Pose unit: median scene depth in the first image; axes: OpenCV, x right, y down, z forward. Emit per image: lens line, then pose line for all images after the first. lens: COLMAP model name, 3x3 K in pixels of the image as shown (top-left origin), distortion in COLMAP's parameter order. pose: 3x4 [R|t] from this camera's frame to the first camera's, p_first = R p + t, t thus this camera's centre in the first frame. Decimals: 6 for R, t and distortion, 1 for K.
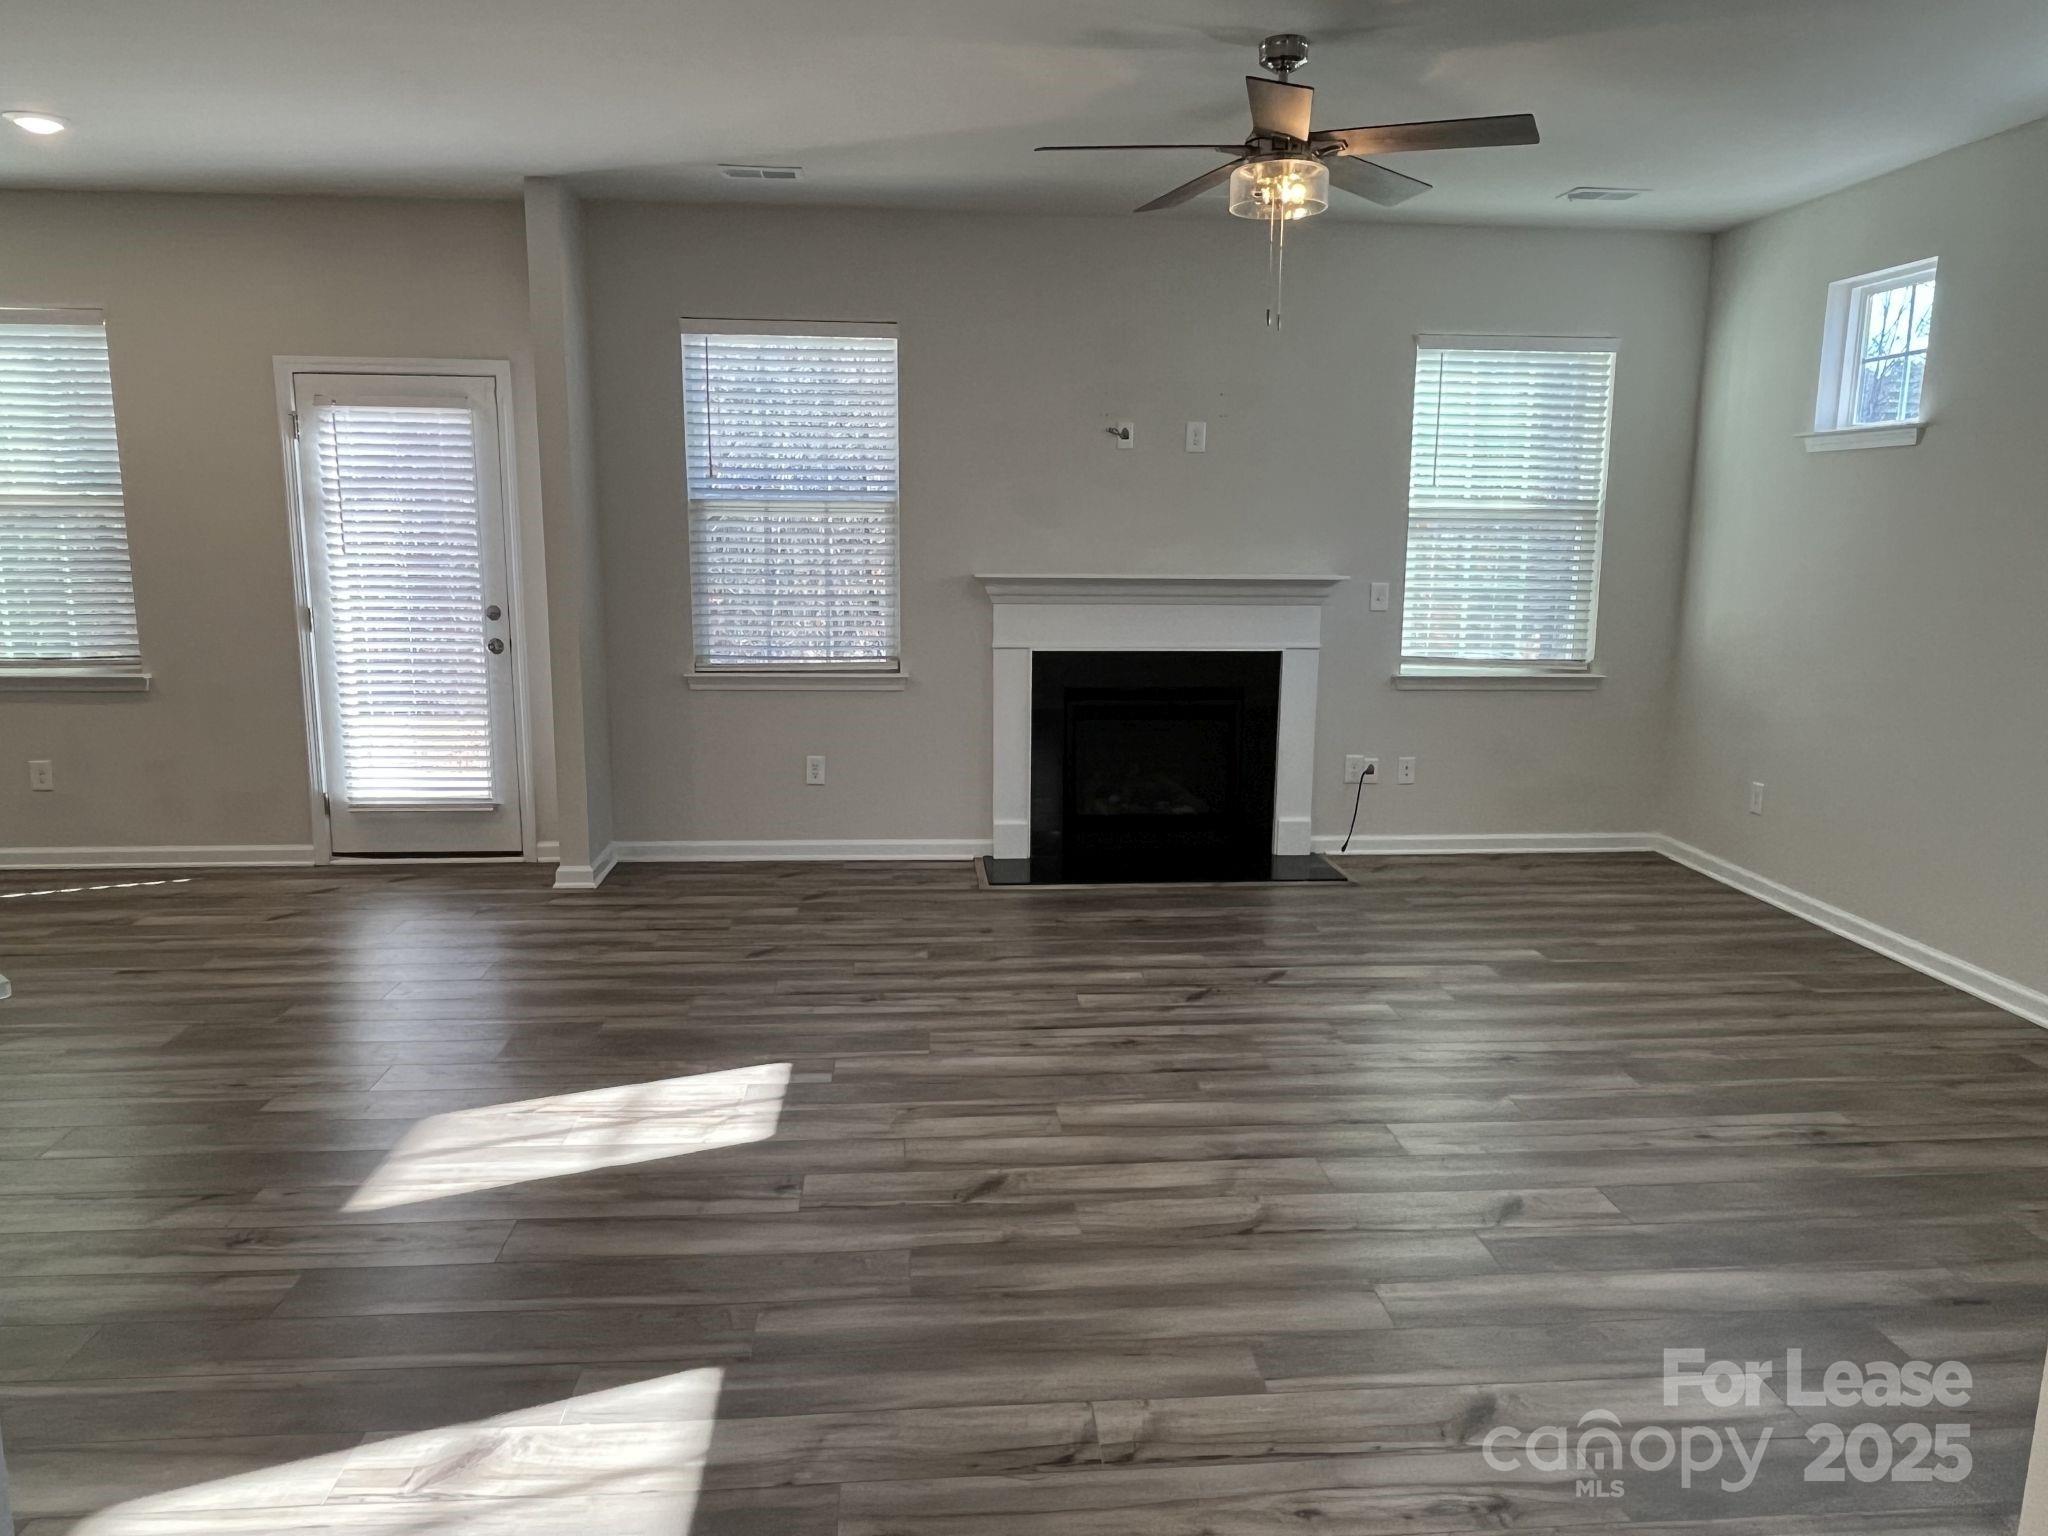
lens RADIAL K [[1396.9, 0, 1027.0], [0, 1396.9, 783.0], [0, 0, 1]] dist [-0.001411, -0.002762]
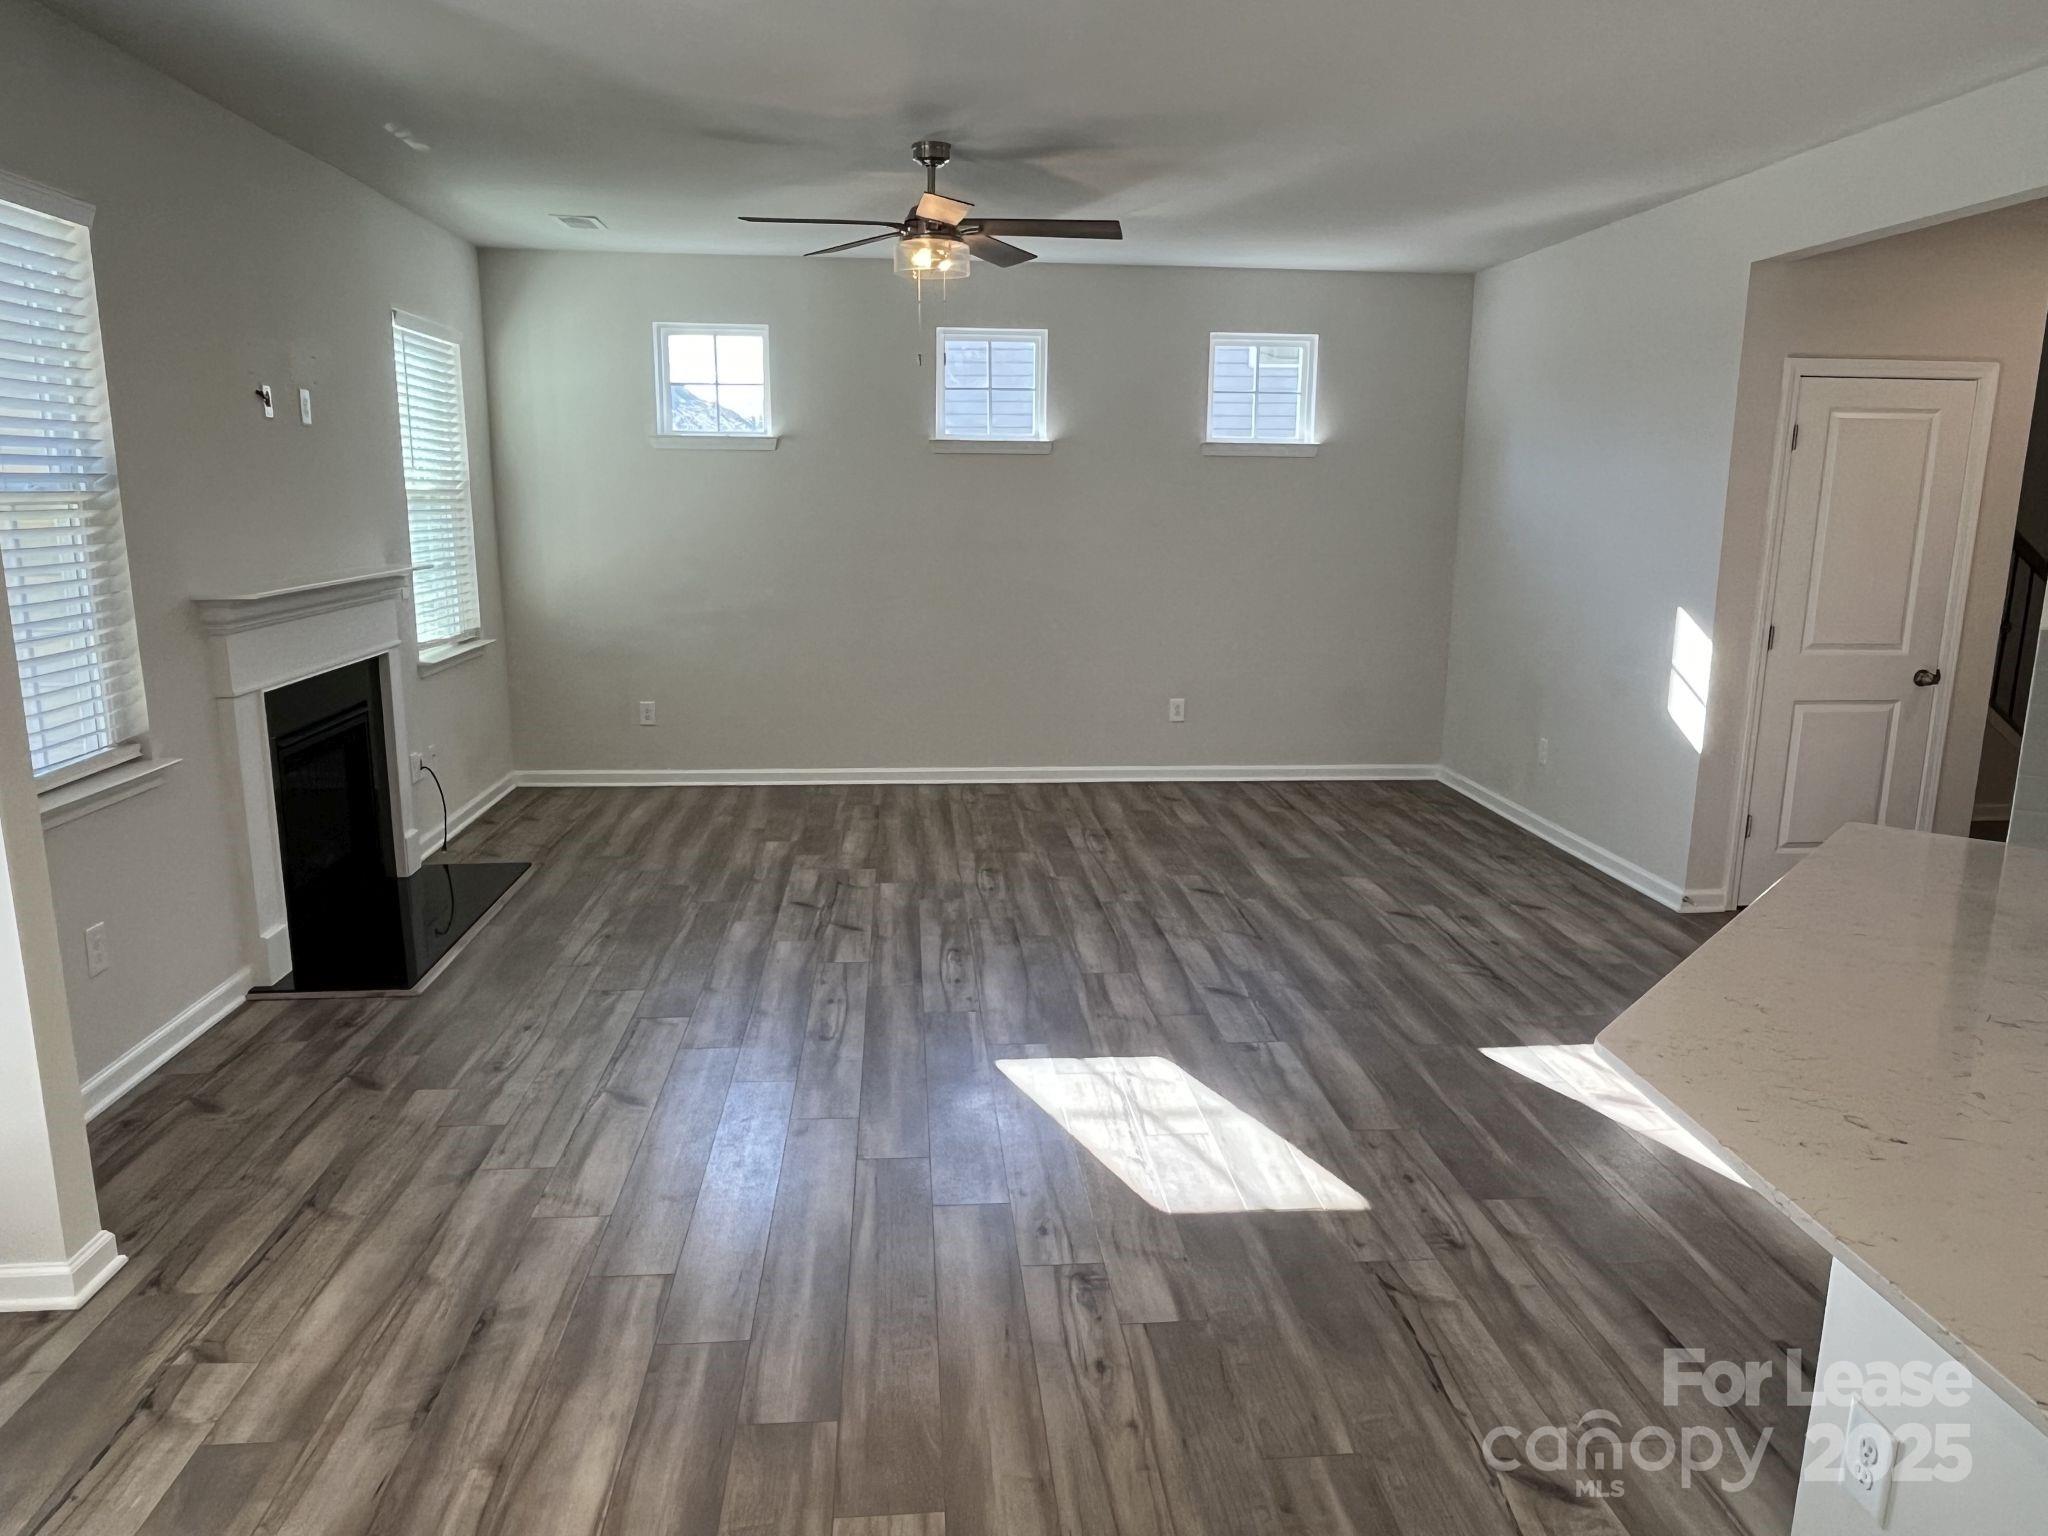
lens RADIAL K [[1396.9, 0, 1038.5], [0, 1396.9, 780.1], [0, 0, 1]] dist [-0.001411, -0.002762]
pose [[-0.013163, -0.214244, 0.976692, -0.776541], [0.173329, 0.961500, 0.213247, -0.145506], [-0.984776, 0.172096, 0.024478, 0.629097]]
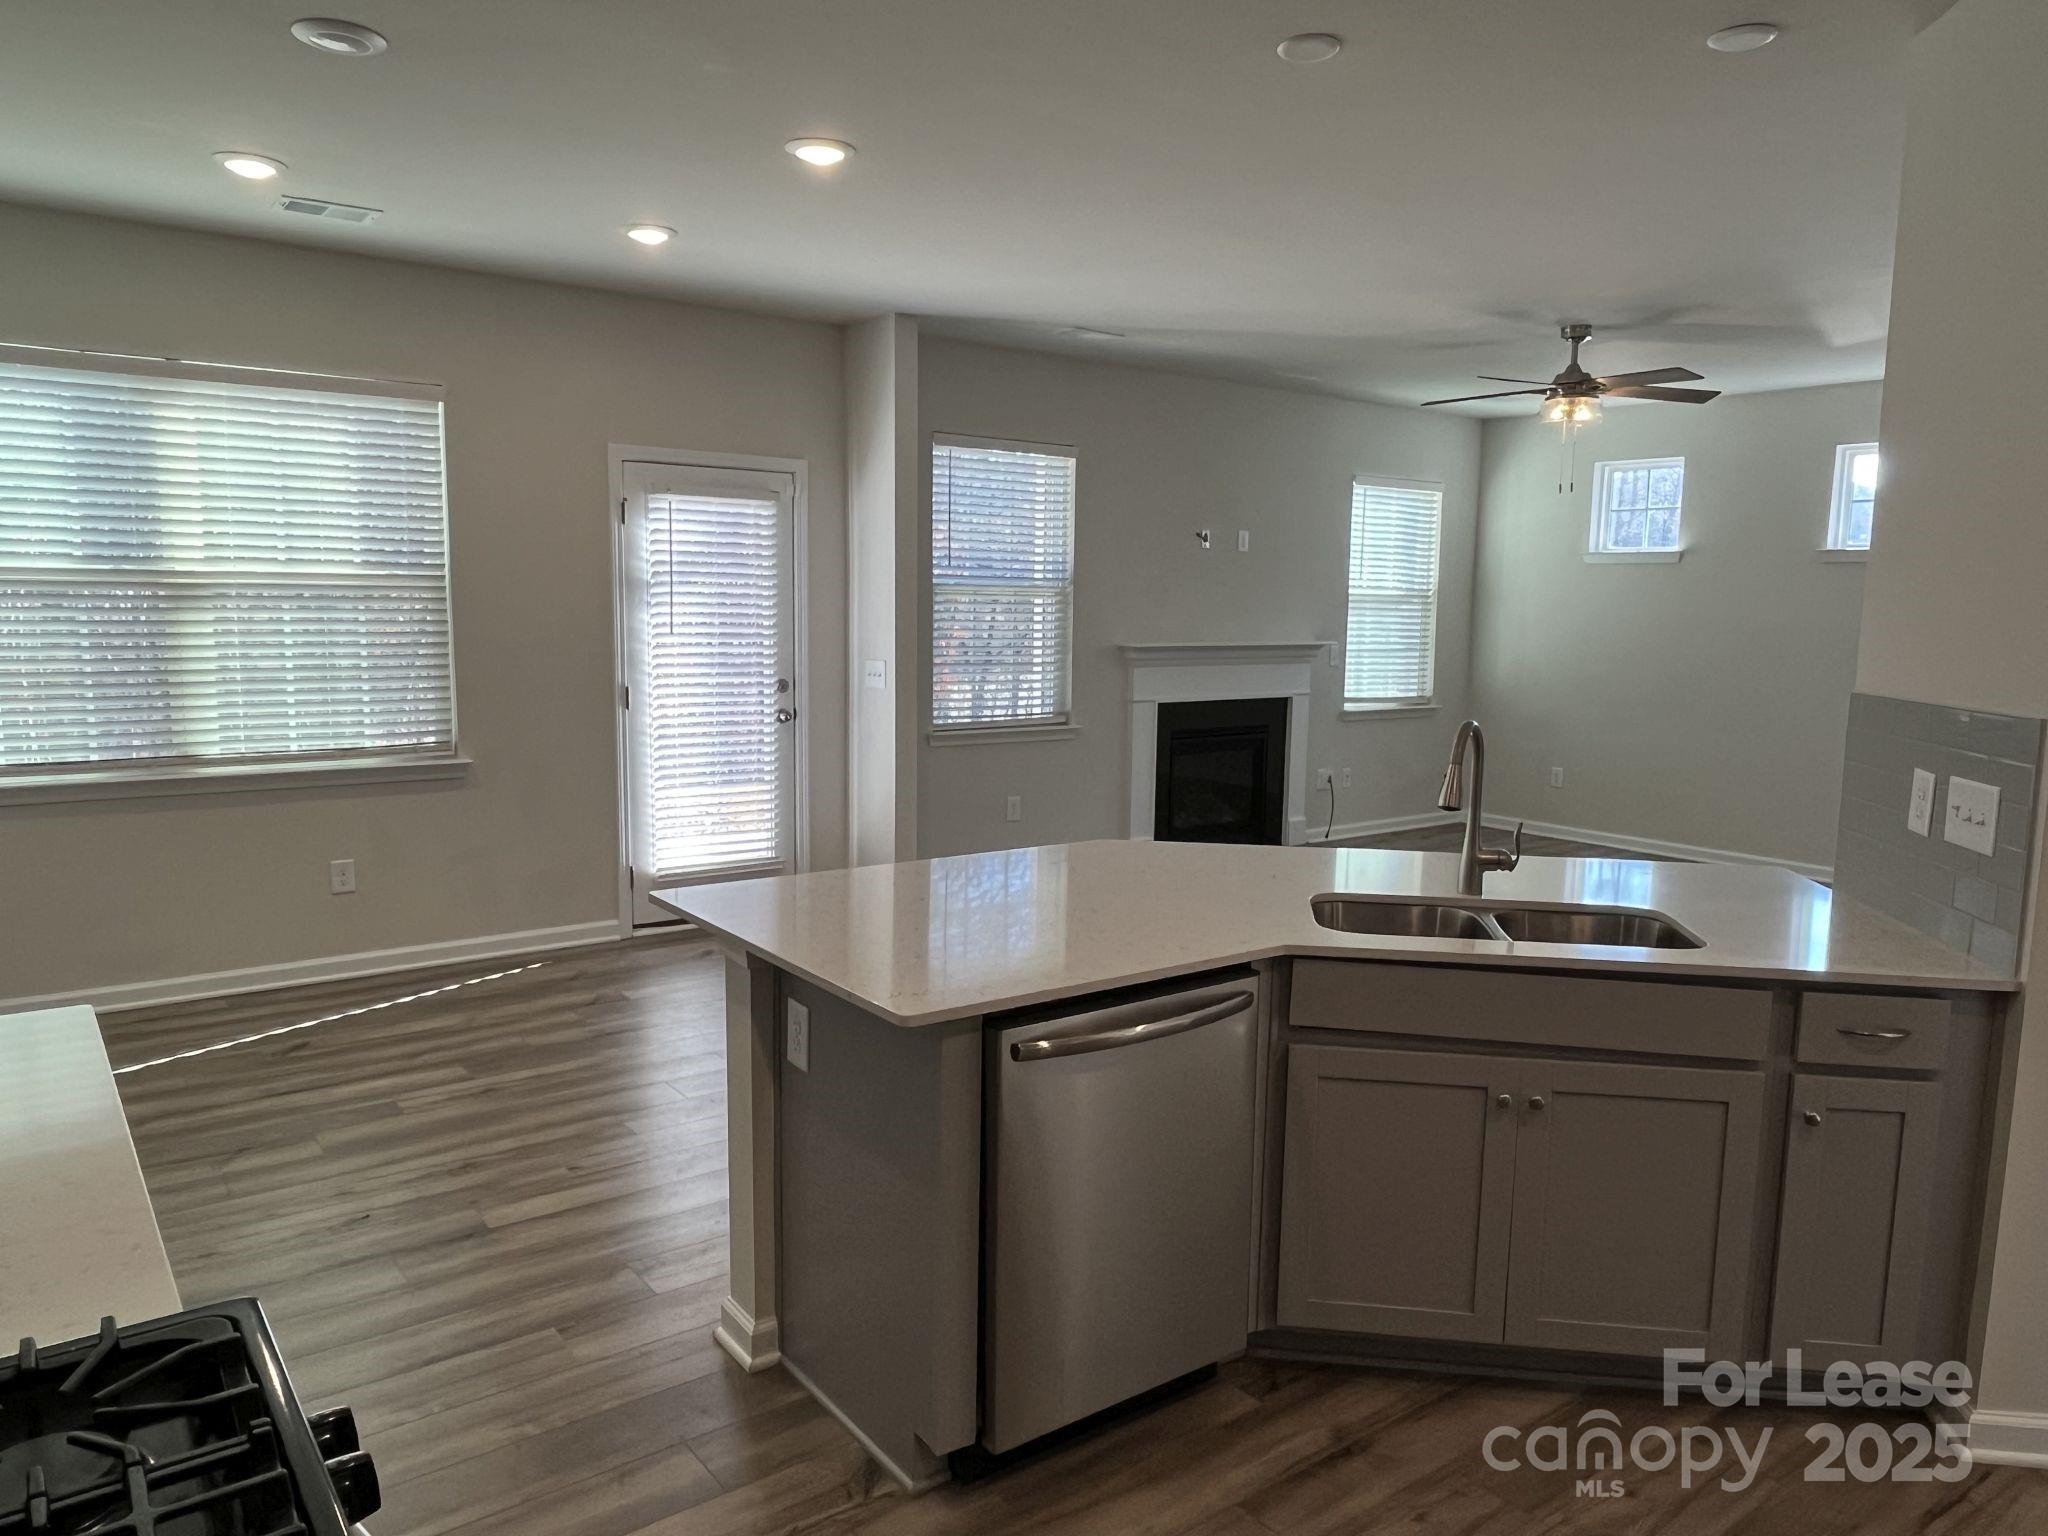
lens RADIAL K [[1396.9, 0, 1025.4], [0, 1396.9, 777.7], [0, 0, 1]] dist [-0.001411, -0.002762]
pose [[0.842745, -0.065402, 0.534326, -0.845105], [0.090532, 0.995674, -0.020918, -0.010473], [-0.530646, 0.066002, 0.845020, -0.019895]]
